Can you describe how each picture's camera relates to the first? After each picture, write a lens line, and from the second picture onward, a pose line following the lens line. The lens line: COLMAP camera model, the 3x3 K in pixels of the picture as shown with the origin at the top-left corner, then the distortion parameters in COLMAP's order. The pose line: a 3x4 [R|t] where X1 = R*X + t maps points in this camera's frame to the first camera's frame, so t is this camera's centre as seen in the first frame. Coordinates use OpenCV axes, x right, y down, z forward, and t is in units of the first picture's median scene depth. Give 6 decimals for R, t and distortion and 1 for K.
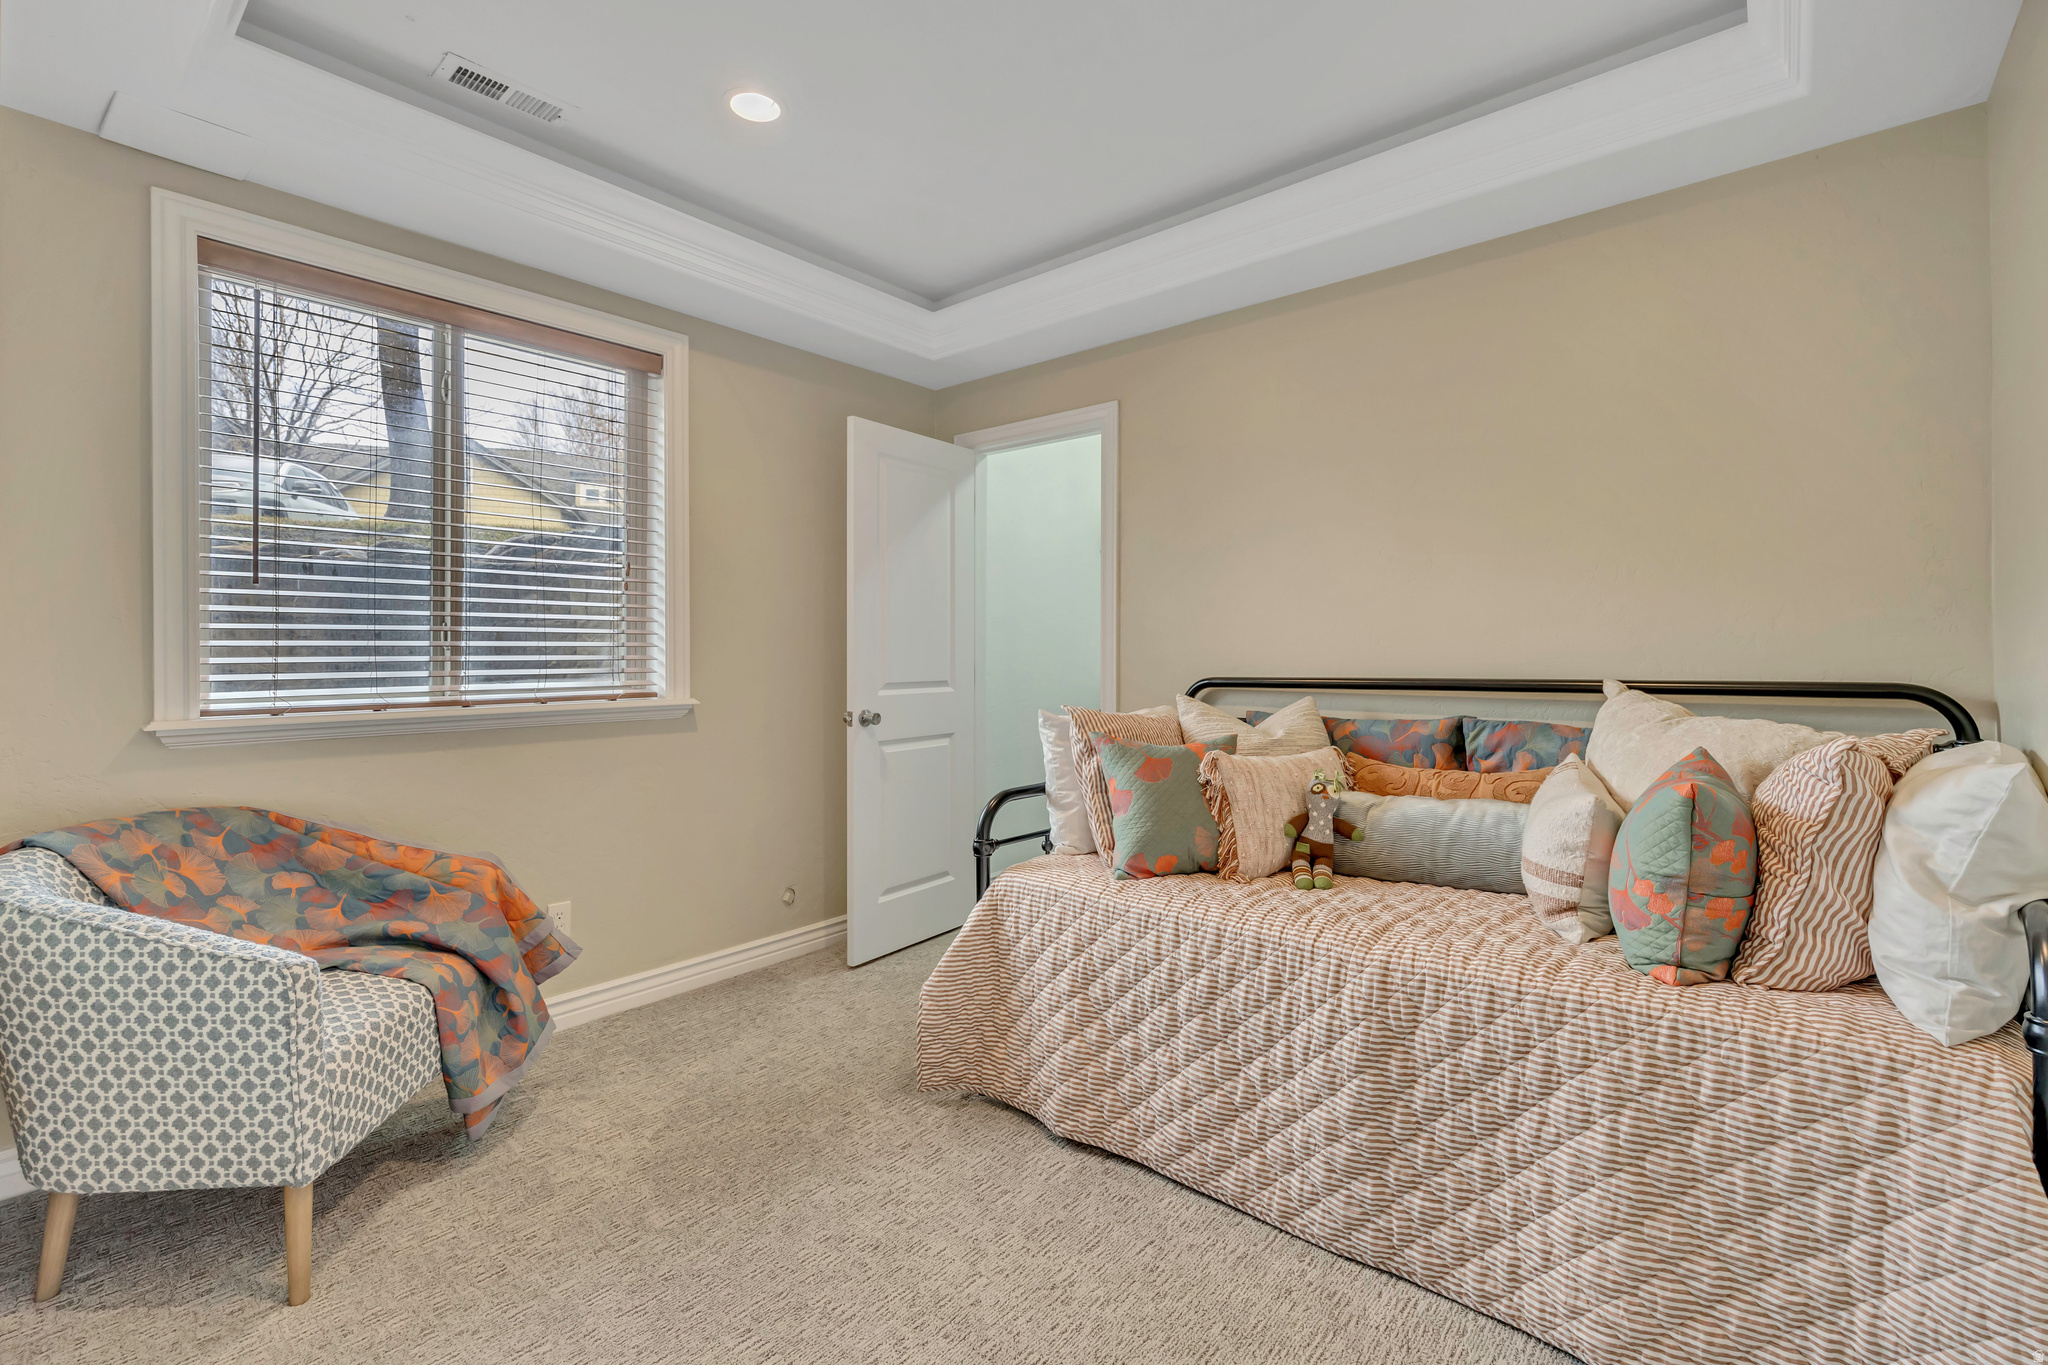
lens RADIAL K [[916.0, 0, 1020.2], [0, 916.0, 665.8], [0, 0, 1]] dist [0.002466, 0.000845]
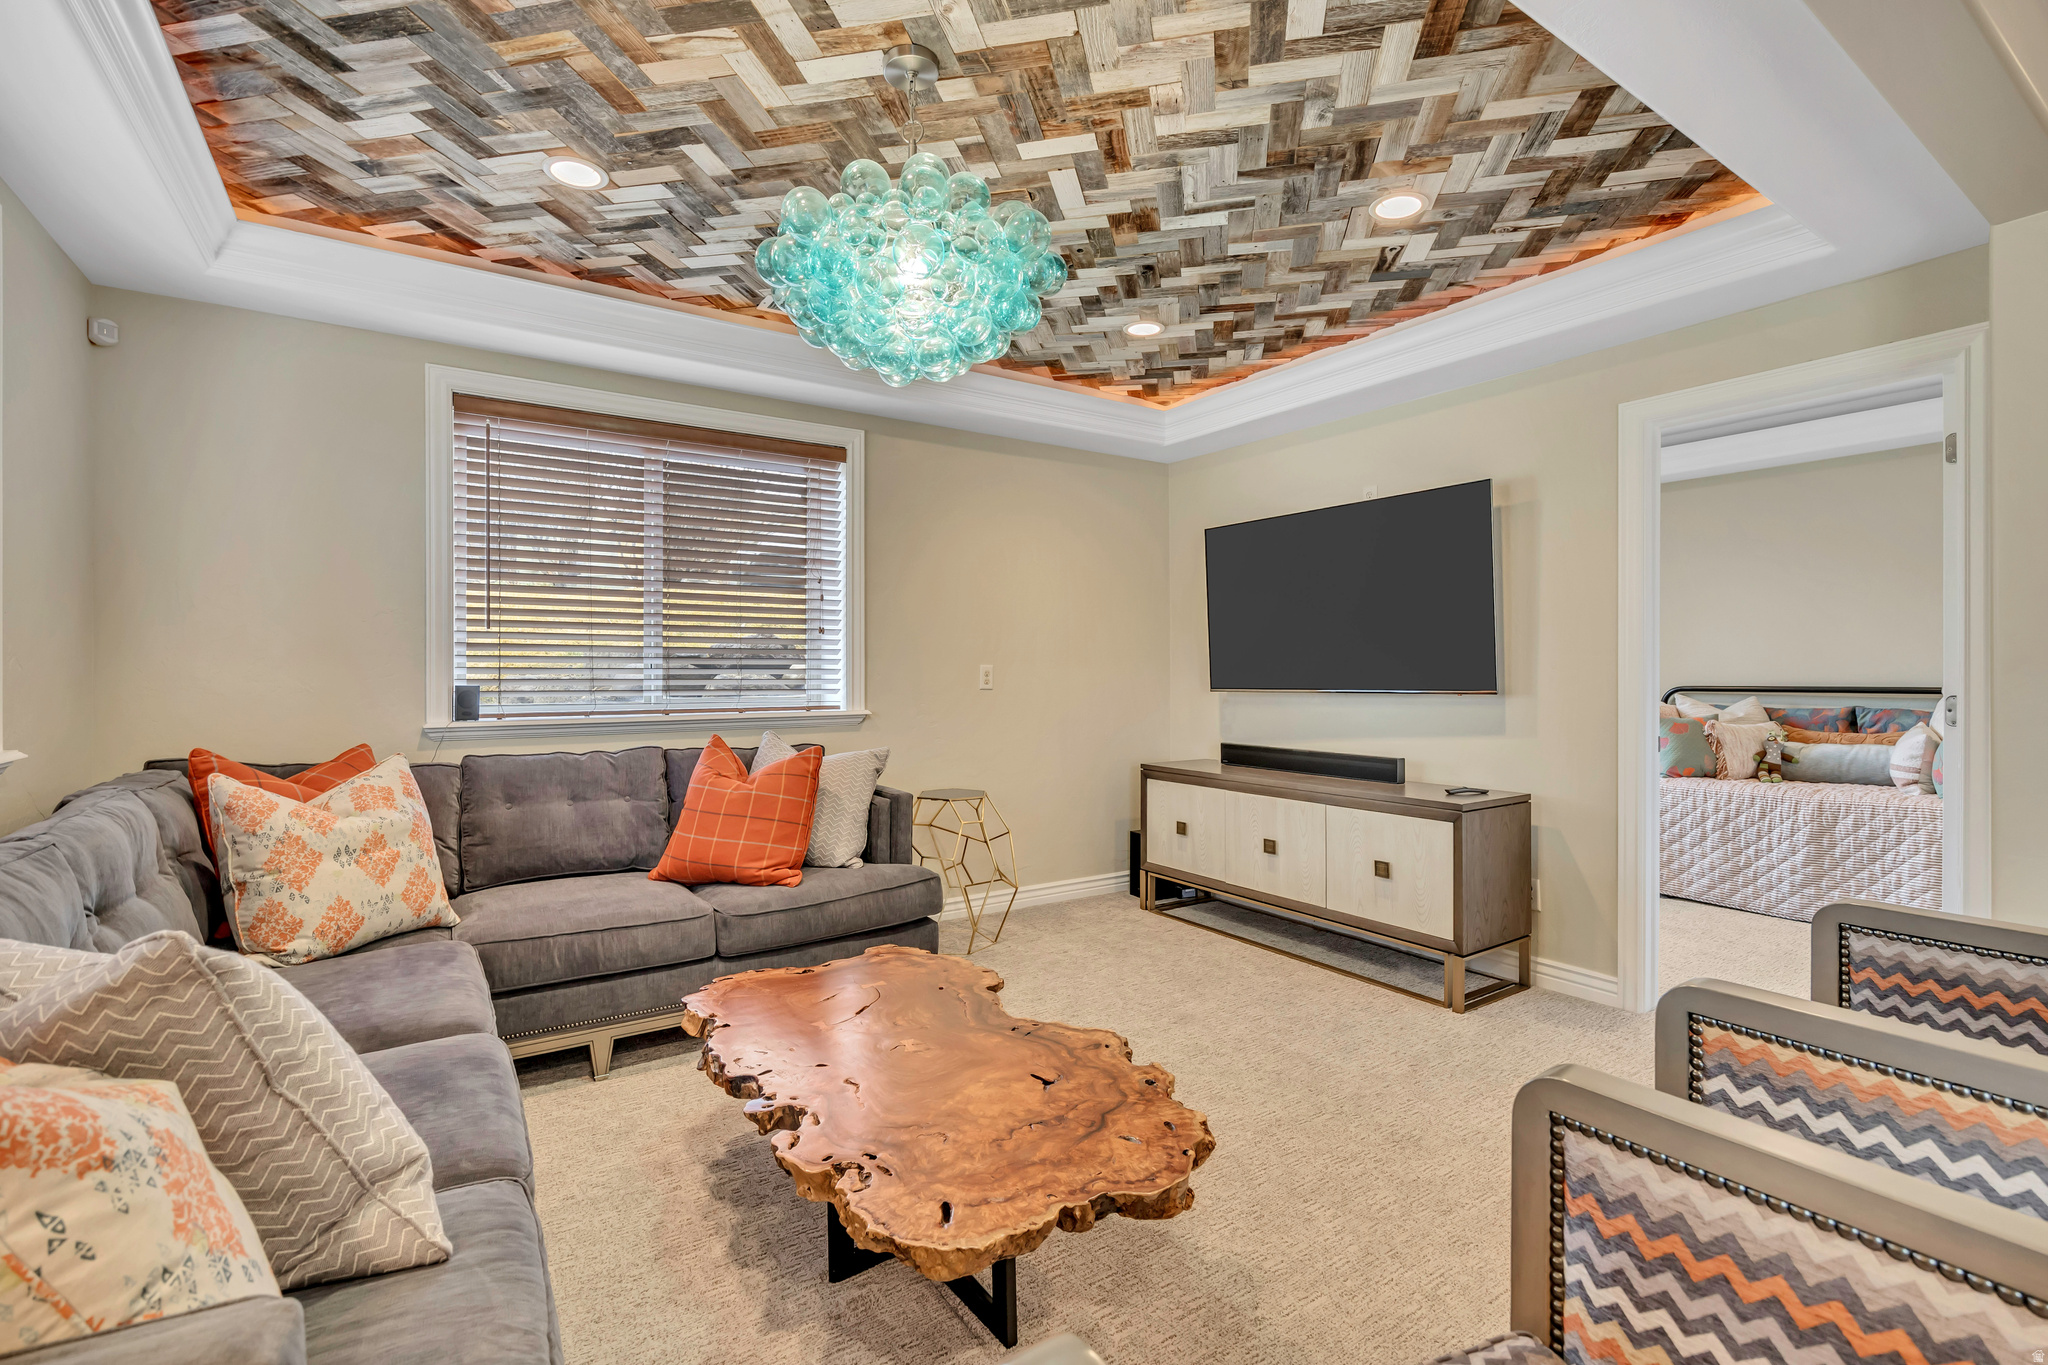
lens RADIAL K [[916.0, 0, 1025.6], [0, 916.0, 675.4], [0, 0, 1]] dist [0.002466, 0.000845]
pose [[0.963433, 0.004158, -0.267916, -0.867843], [-0.004617, 0.999989, -0.001082, 0.001235], [0.267908, 0.002280, 0.963442, -1.690977]]
